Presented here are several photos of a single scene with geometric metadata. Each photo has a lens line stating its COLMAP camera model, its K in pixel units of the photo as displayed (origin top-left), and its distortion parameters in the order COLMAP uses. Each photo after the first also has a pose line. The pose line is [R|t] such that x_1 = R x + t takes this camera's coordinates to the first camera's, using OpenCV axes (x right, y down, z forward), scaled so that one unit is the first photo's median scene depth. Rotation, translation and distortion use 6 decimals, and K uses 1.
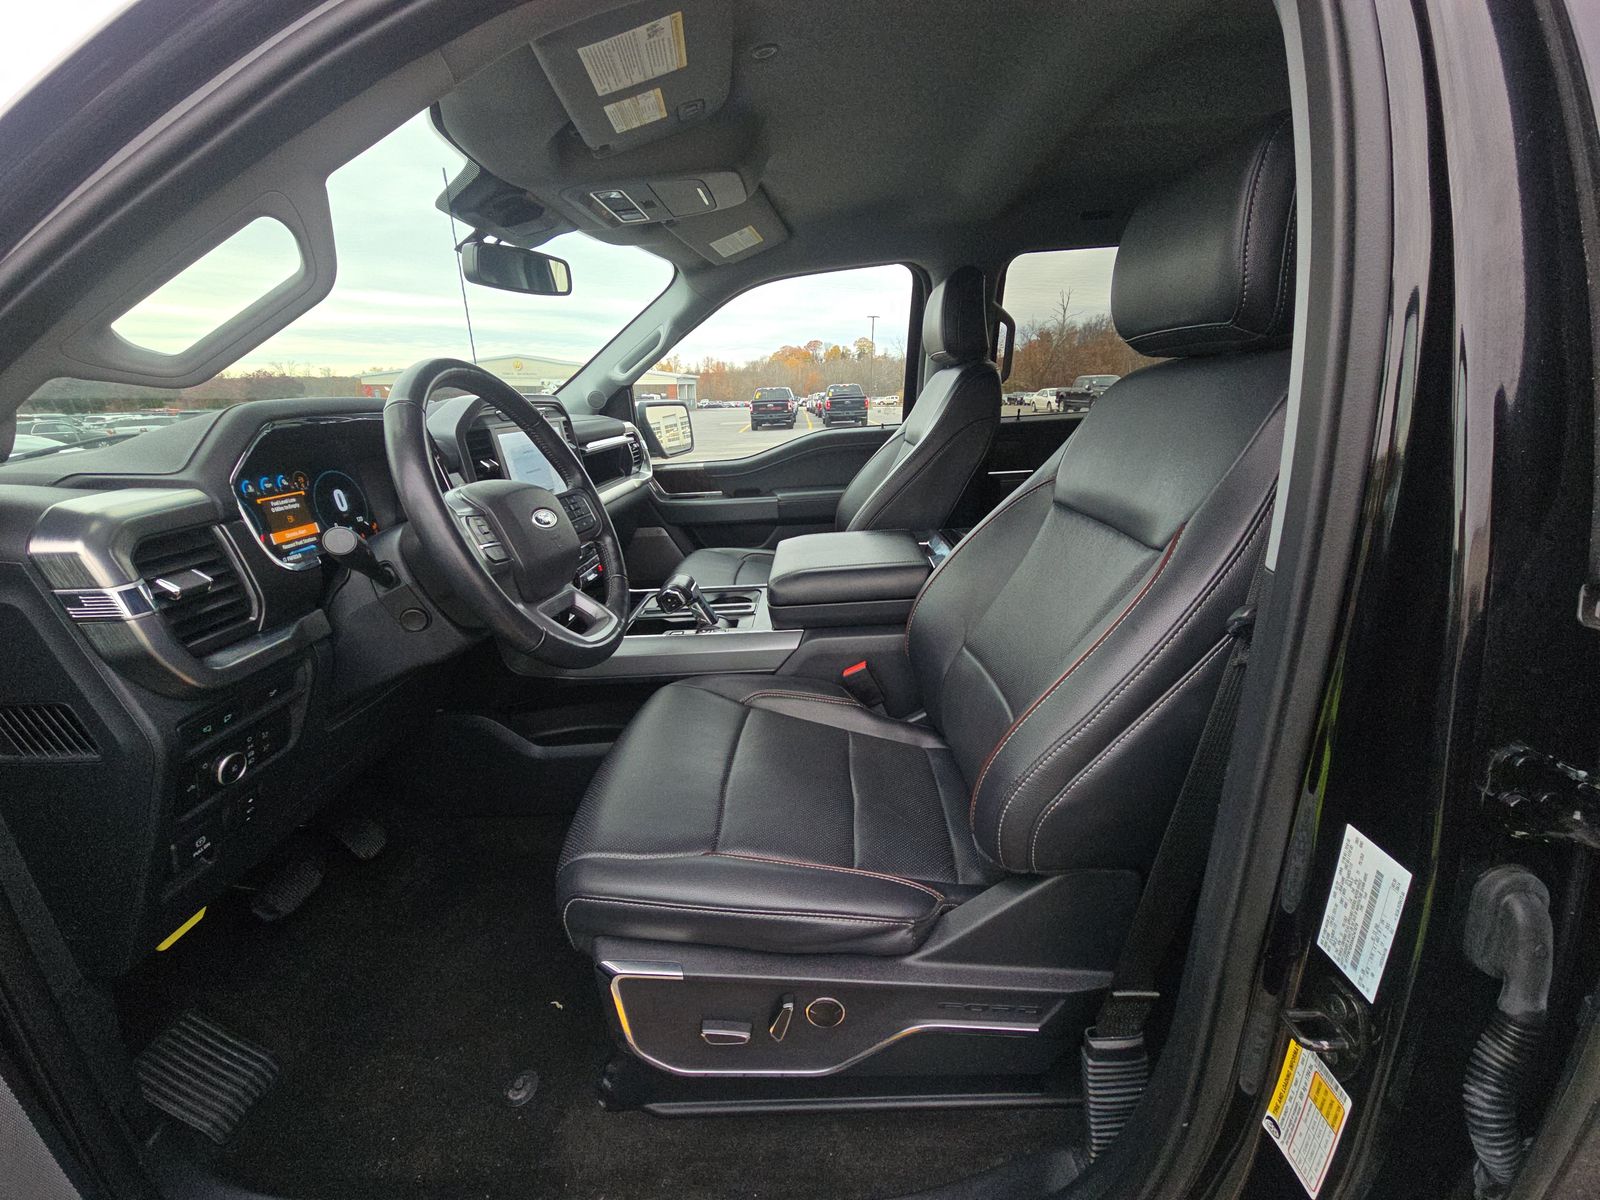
lens RADIAL K [[647.6, 0, 800.5], [0, 647.6, 602.8], [0, 0, 1]] dist [-0.003633, -0.000213]
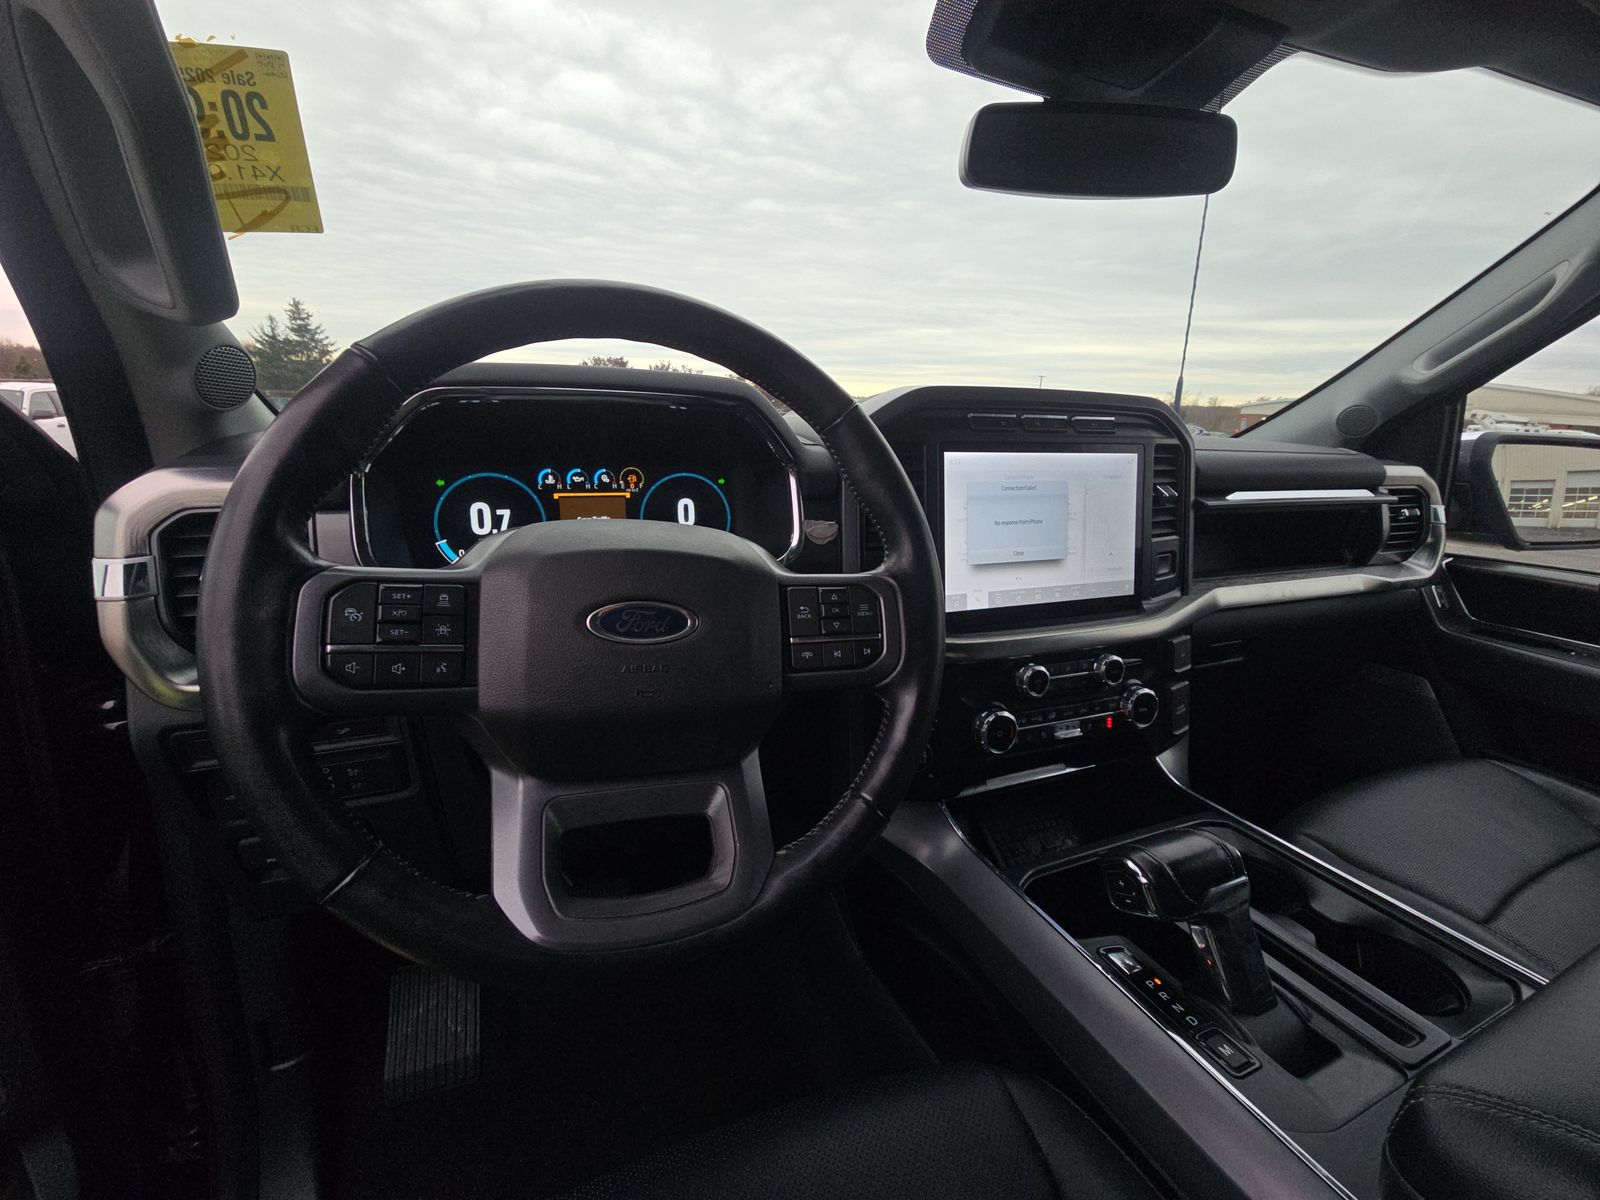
lens RADIAL K [[647.6, 0, 784.4], [0, 647.6, 594.2], [0, 0, 1]] dist [-0.003633, -0.000213]
pose [[0.396191, 0.276468, -0.875556, 0.011604], [-0.319454, 0.935518, 0.150848, -0.105880], [0.860803, 0.219936, 0.458962, 0.371039]]
